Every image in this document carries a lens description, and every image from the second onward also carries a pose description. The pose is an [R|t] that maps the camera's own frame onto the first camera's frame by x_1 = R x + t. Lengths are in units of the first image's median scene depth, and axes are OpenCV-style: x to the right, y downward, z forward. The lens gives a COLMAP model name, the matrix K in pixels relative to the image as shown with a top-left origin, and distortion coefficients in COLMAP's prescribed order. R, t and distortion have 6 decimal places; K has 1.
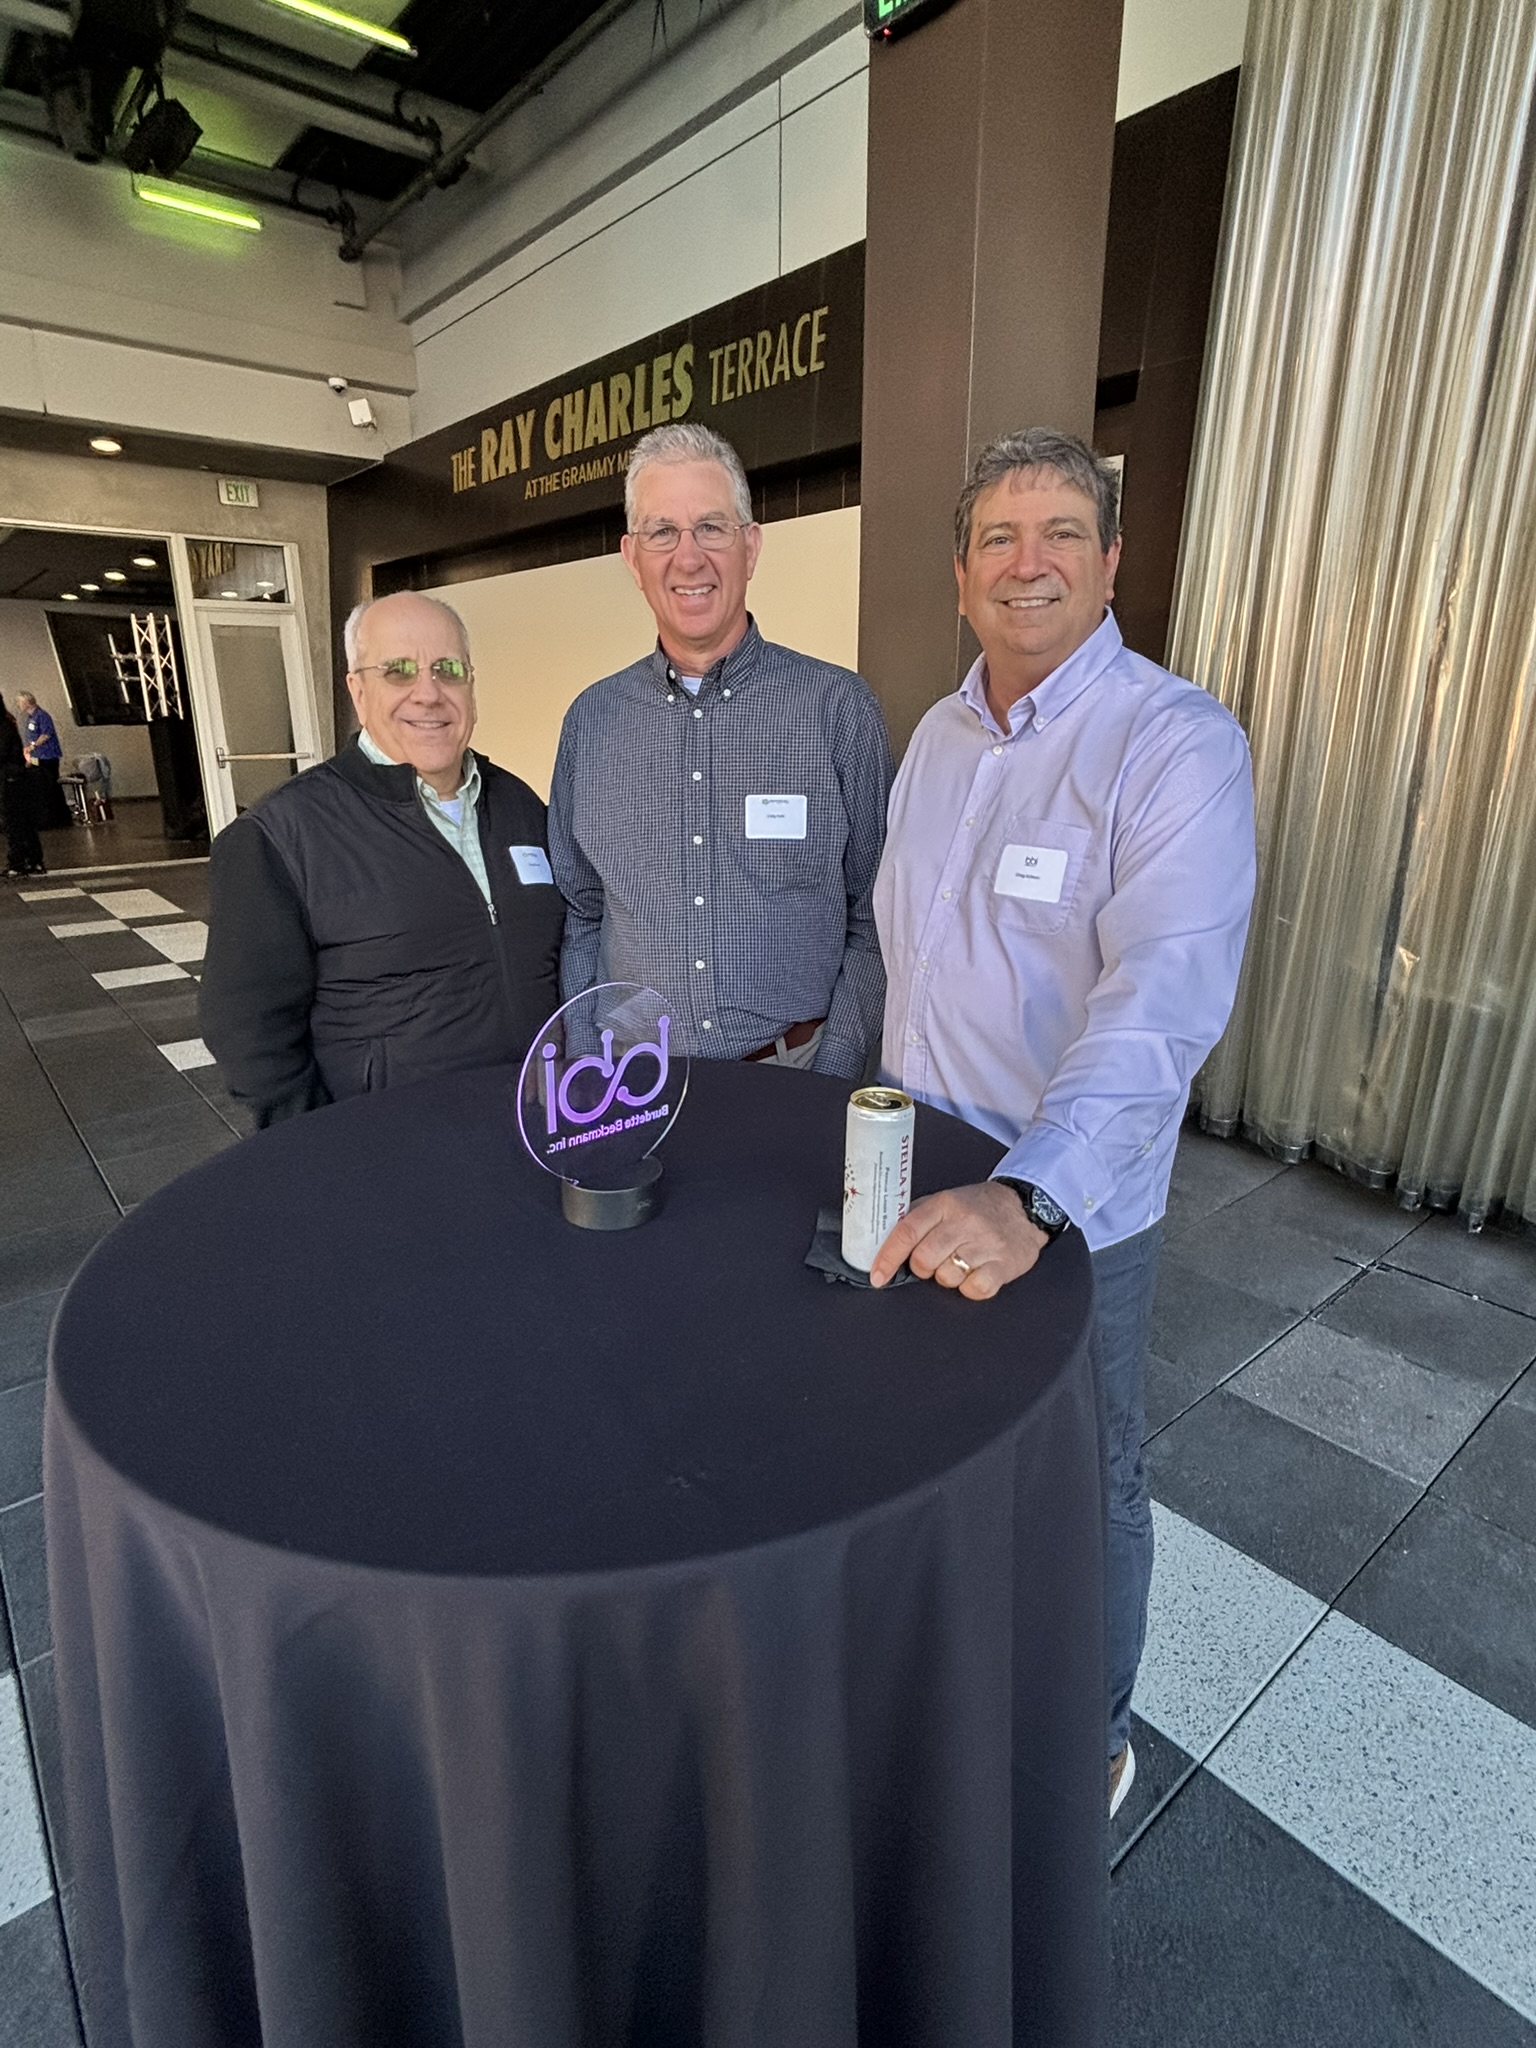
lens RADIAL K [[1038.6, 0, 767.7], [0, 1038.6, 1023.0], [0, 0, 1]] dist [-0.000907, 0.000011]
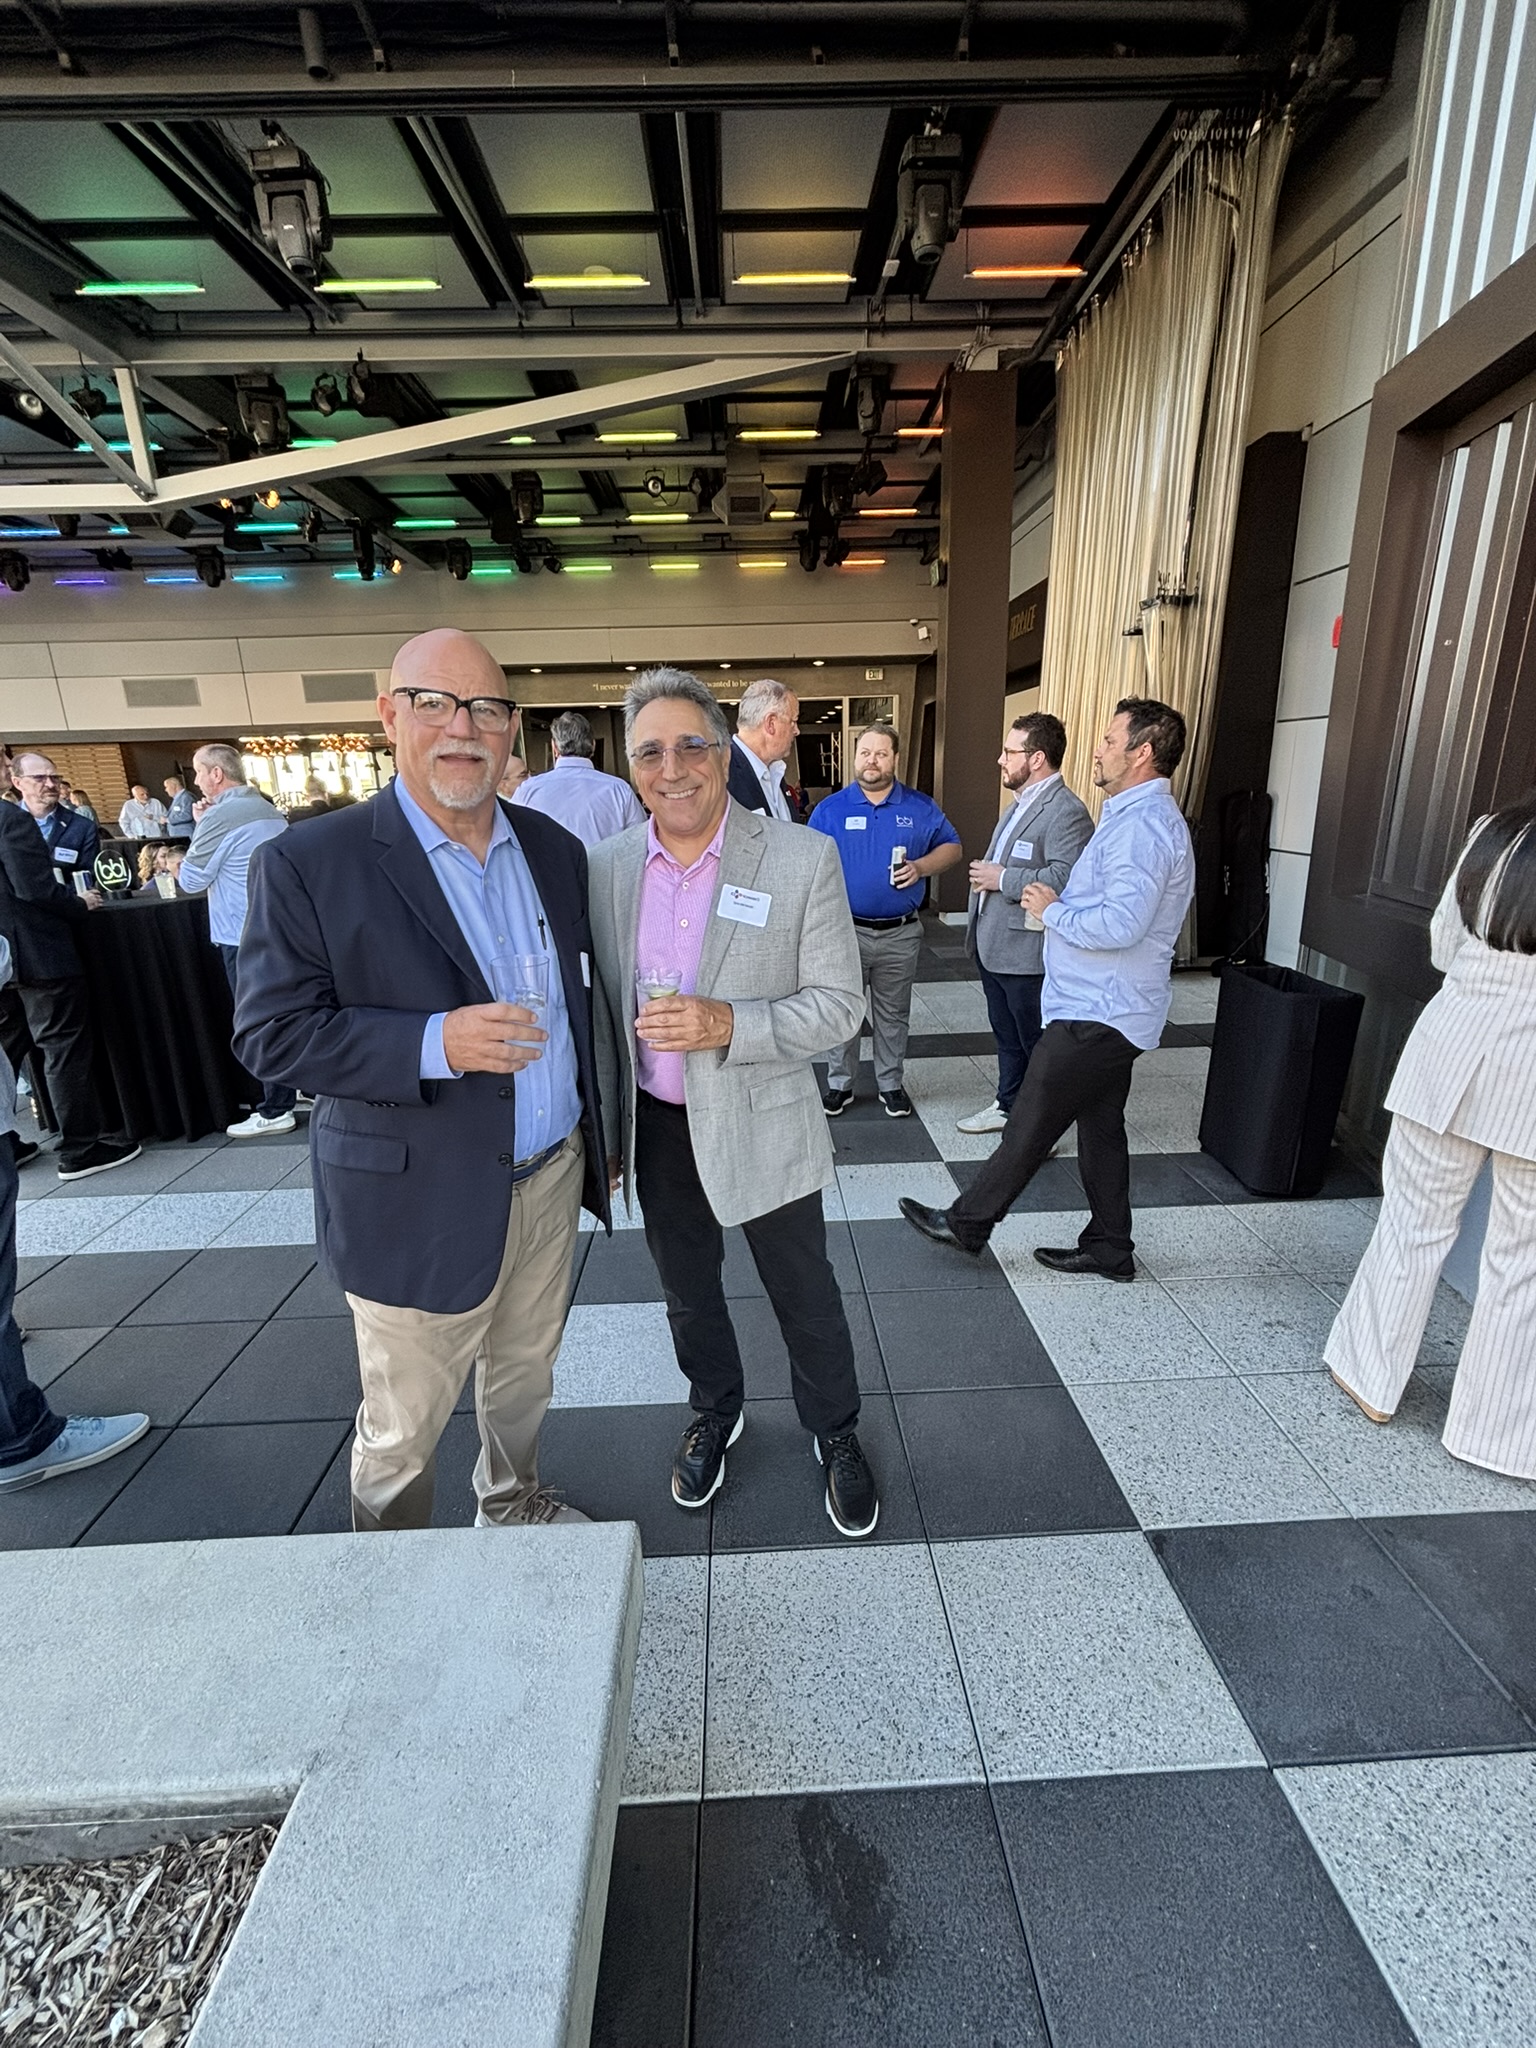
lens RADIAL K [[830.0, 0, 766.5], [0, 830.0, 1016.1], [0, 0, 1]] dist [0.000316, 0.000007]
pose [[0.784354, 0.149300, -0.602079, 0.428335], [-0.155537, 0.986932, 0.042109, 0.126409], [0.600498, 0.060618, 0.797326, -0.414141]]
